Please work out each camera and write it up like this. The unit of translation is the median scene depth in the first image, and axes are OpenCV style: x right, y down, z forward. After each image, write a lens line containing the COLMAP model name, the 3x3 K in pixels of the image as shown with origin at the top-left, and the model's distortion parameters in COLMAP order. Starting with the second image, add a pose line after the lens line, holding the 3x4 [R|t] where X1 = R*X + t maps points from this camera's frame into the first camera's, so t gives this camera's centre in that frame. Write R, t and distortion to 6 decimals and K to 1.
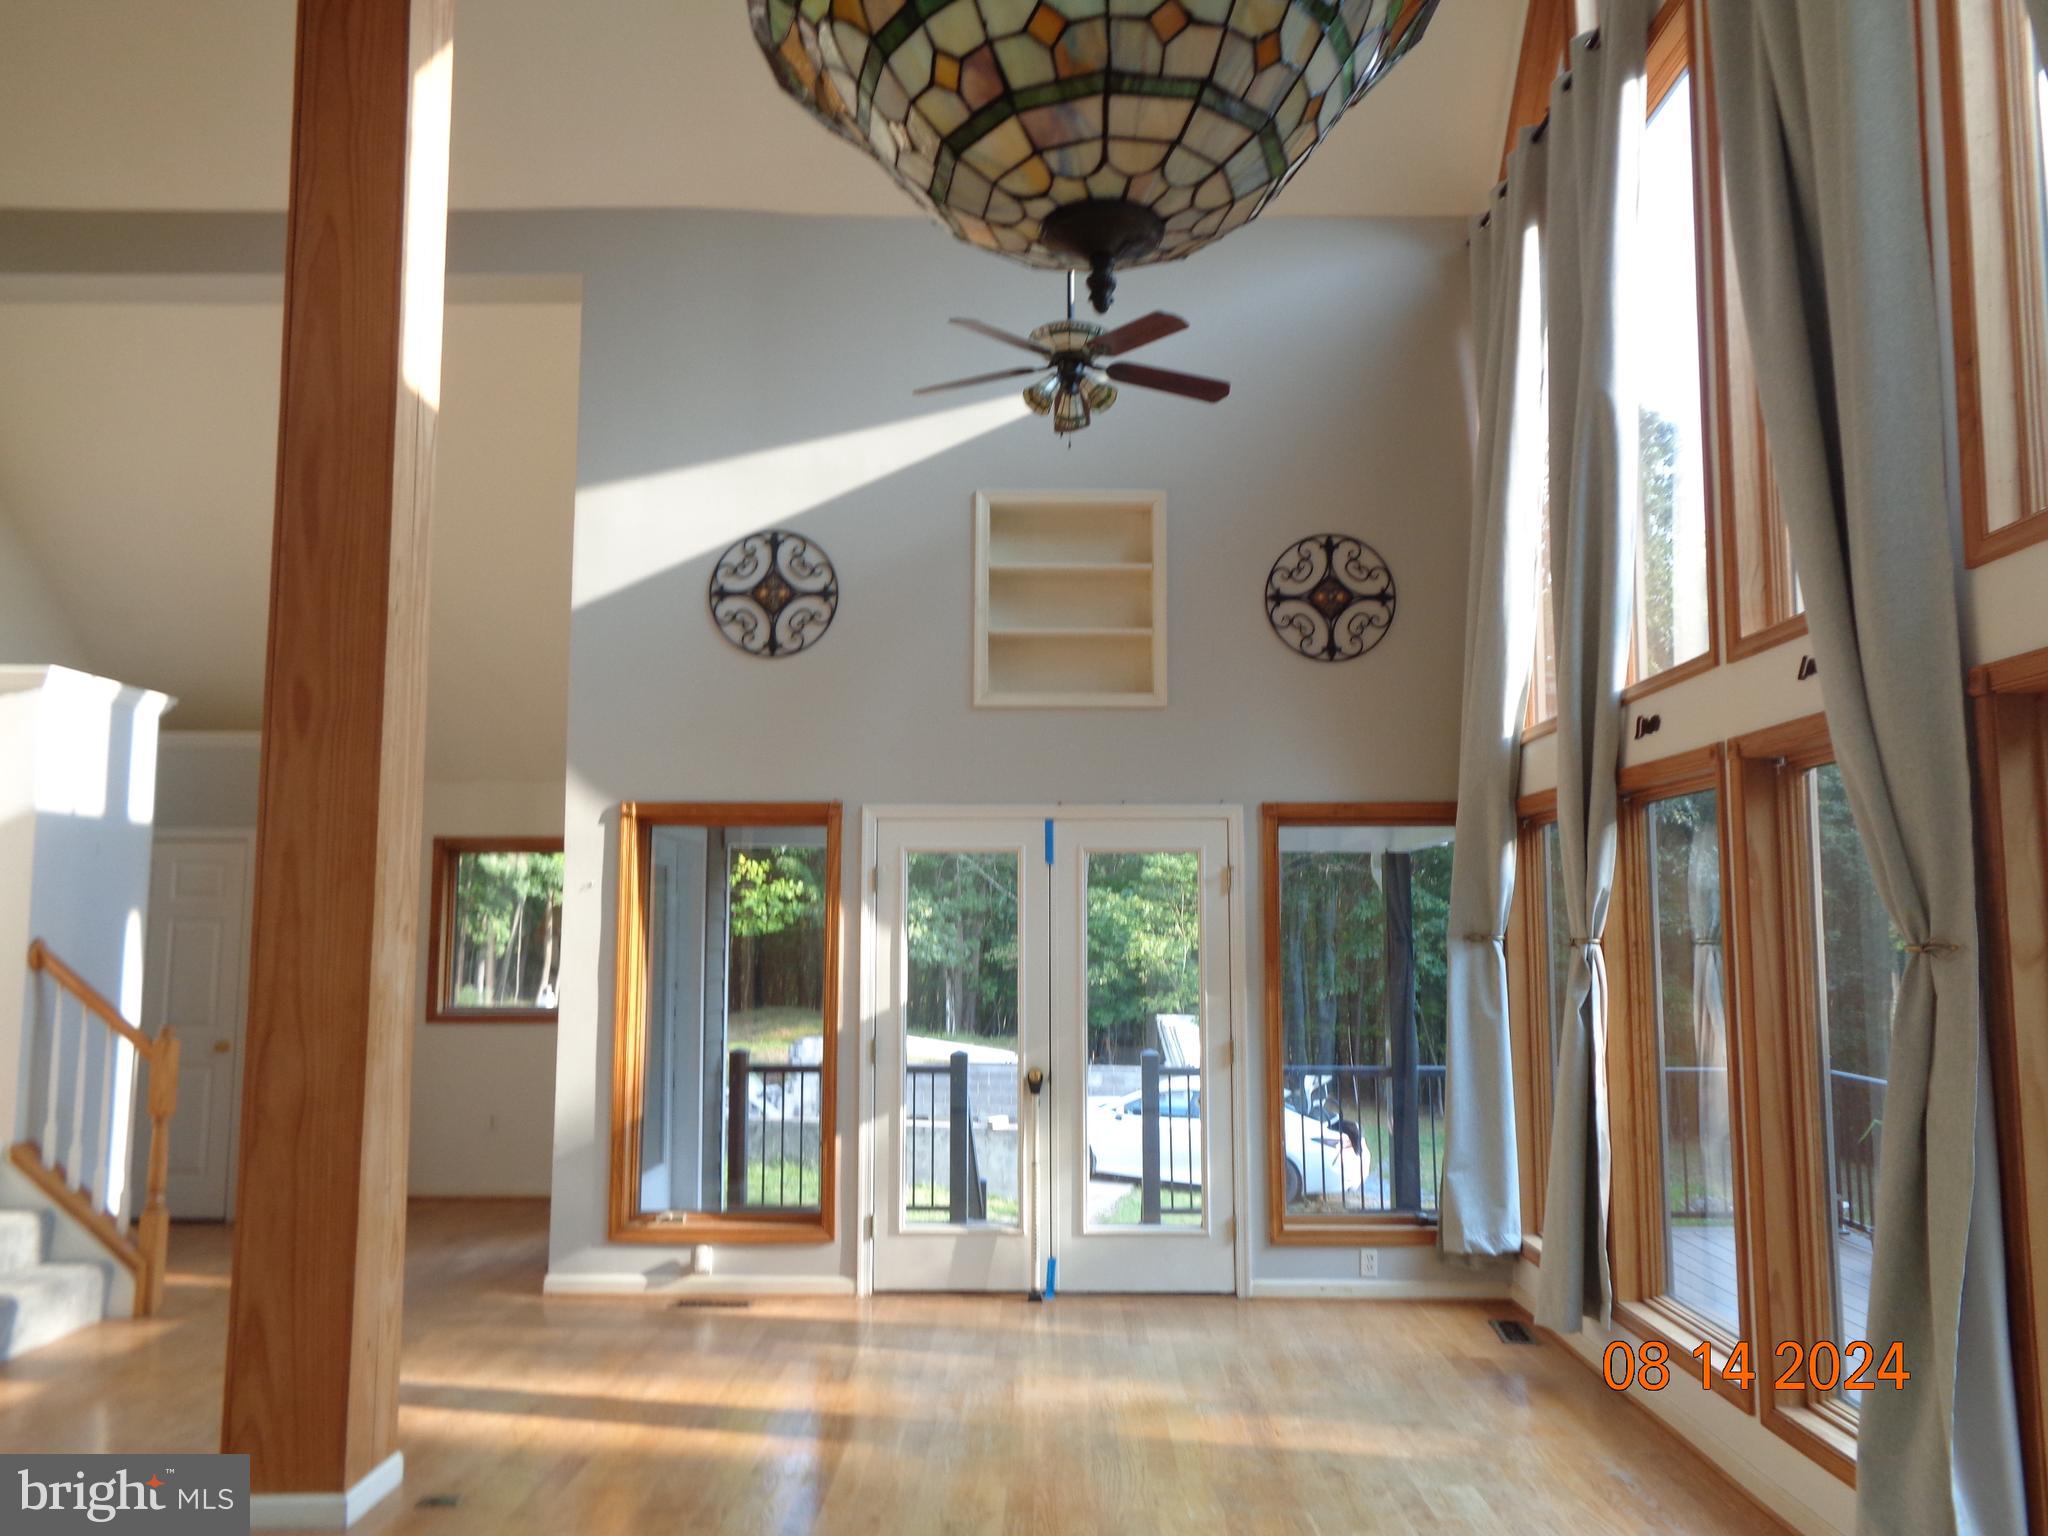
lens RADIAL K [[1543.2, 0, 1027.4], [0, 1543.2, 777.6], [0, 0, 1]] dist [0.008686, 0.004745]
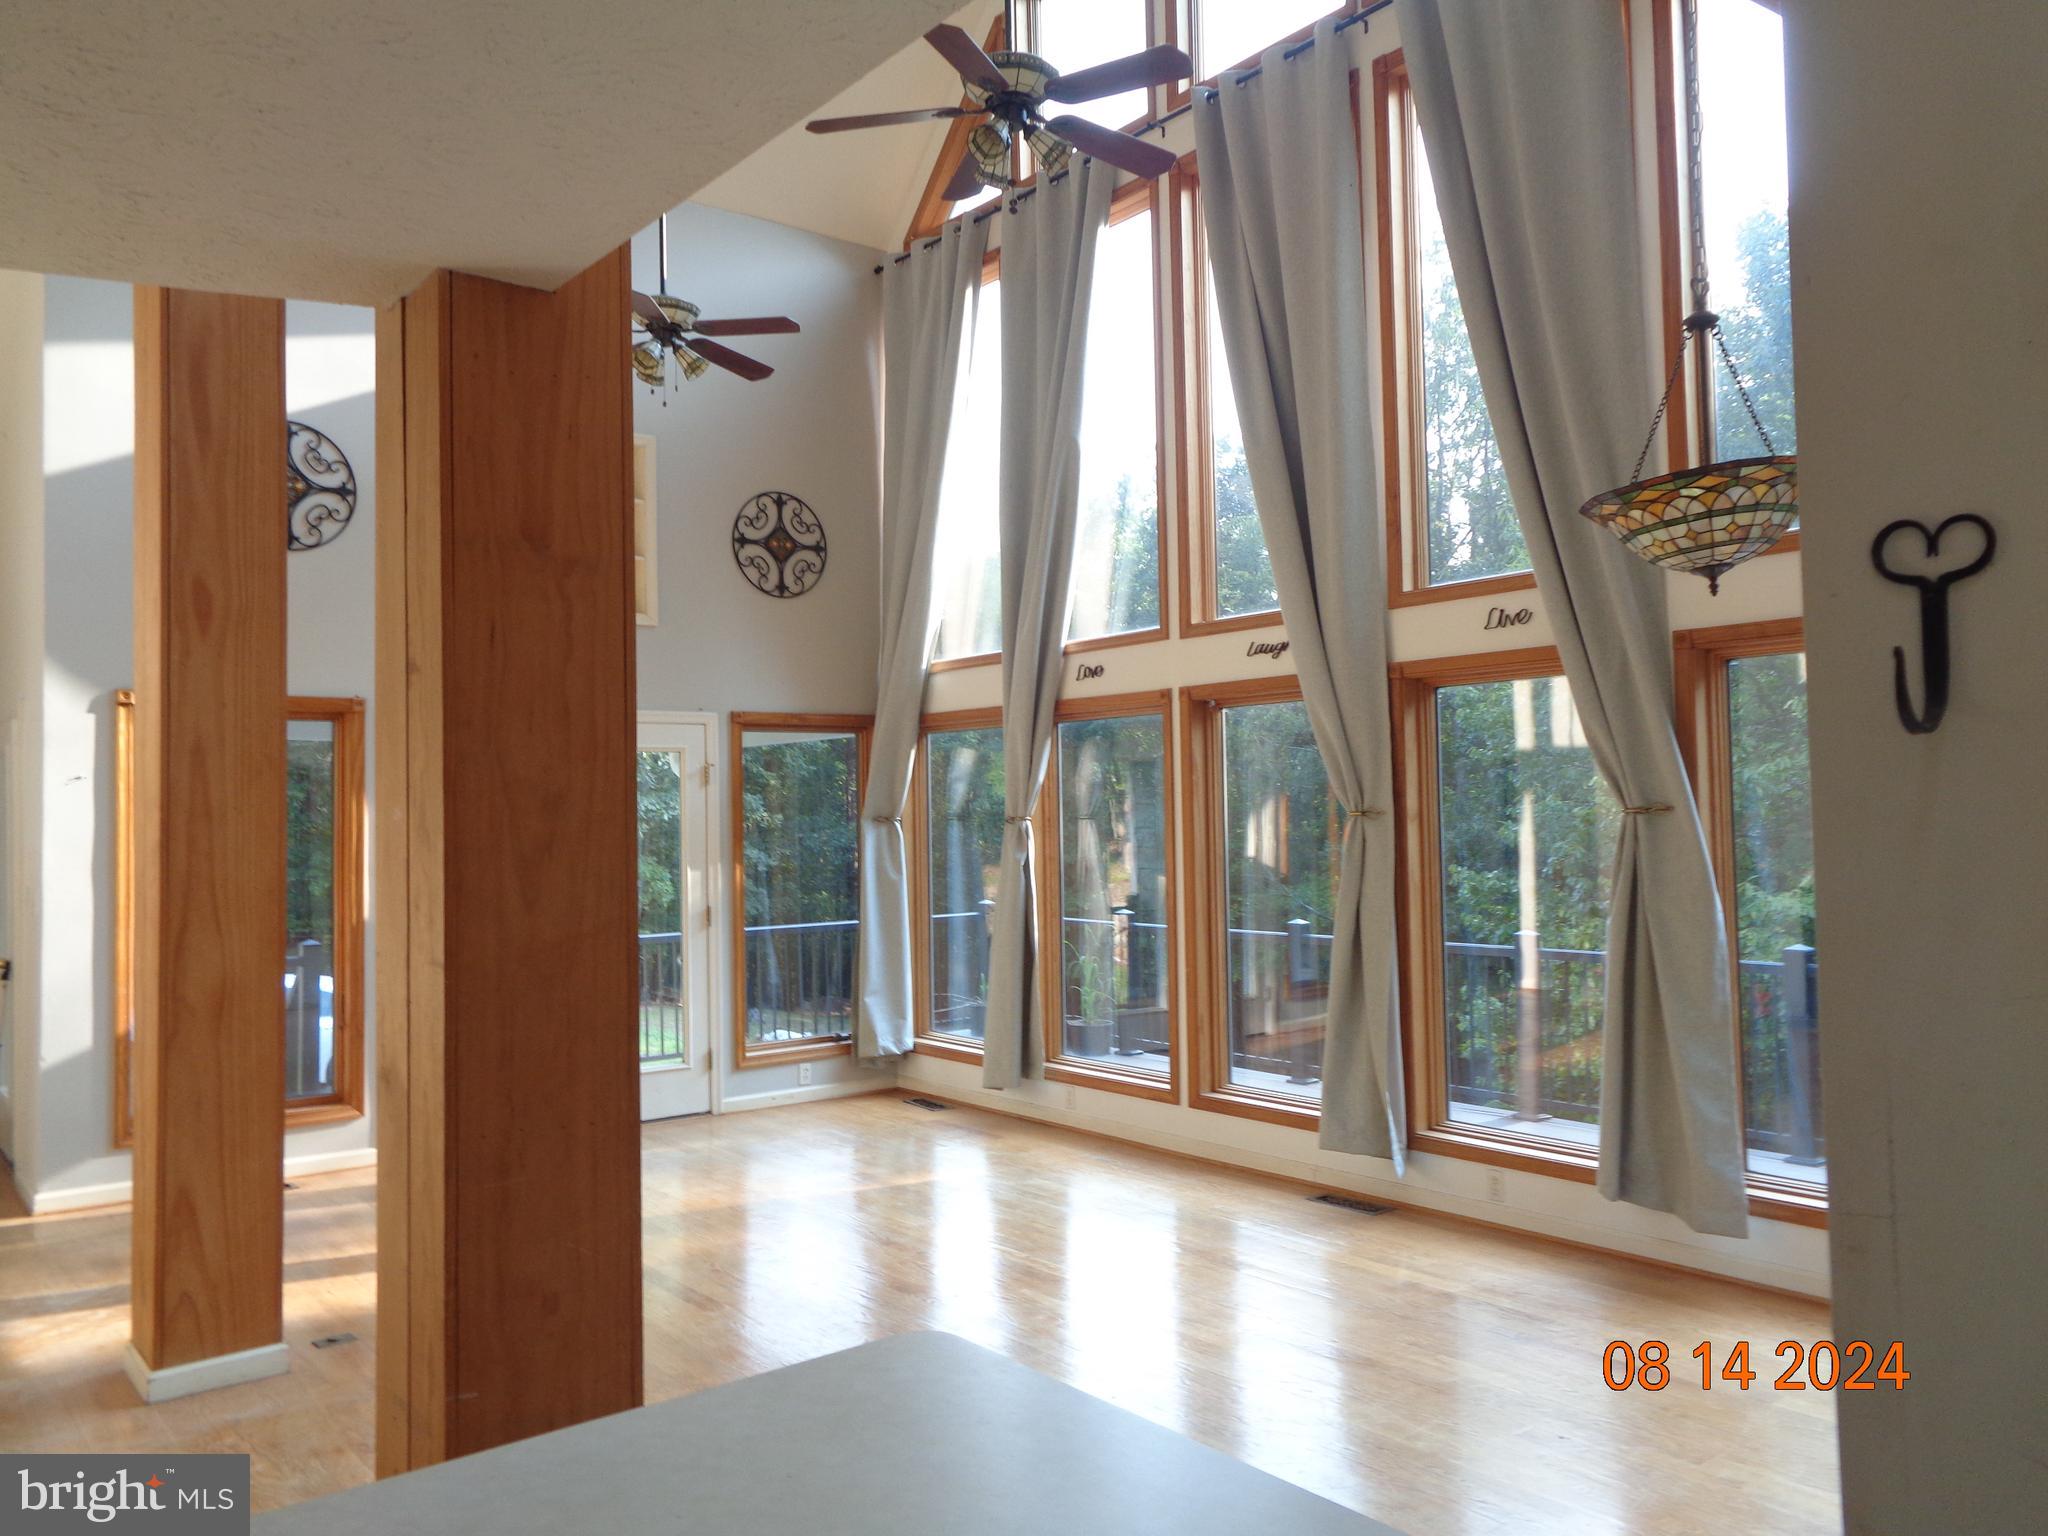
lens RADIAL K [[1543.2, 0, 1027.4], [0, 1543.2, 777.6], [0, 0, 1]] dist [0.008686, 0.004745]
pose [[0.769823, 0.000269, 0.638258, -0.455571], [-0.044440, 0.997596, 0.053180, -0.006530], [-0.636709, -0.069303, 0.767984, -0.080221]]
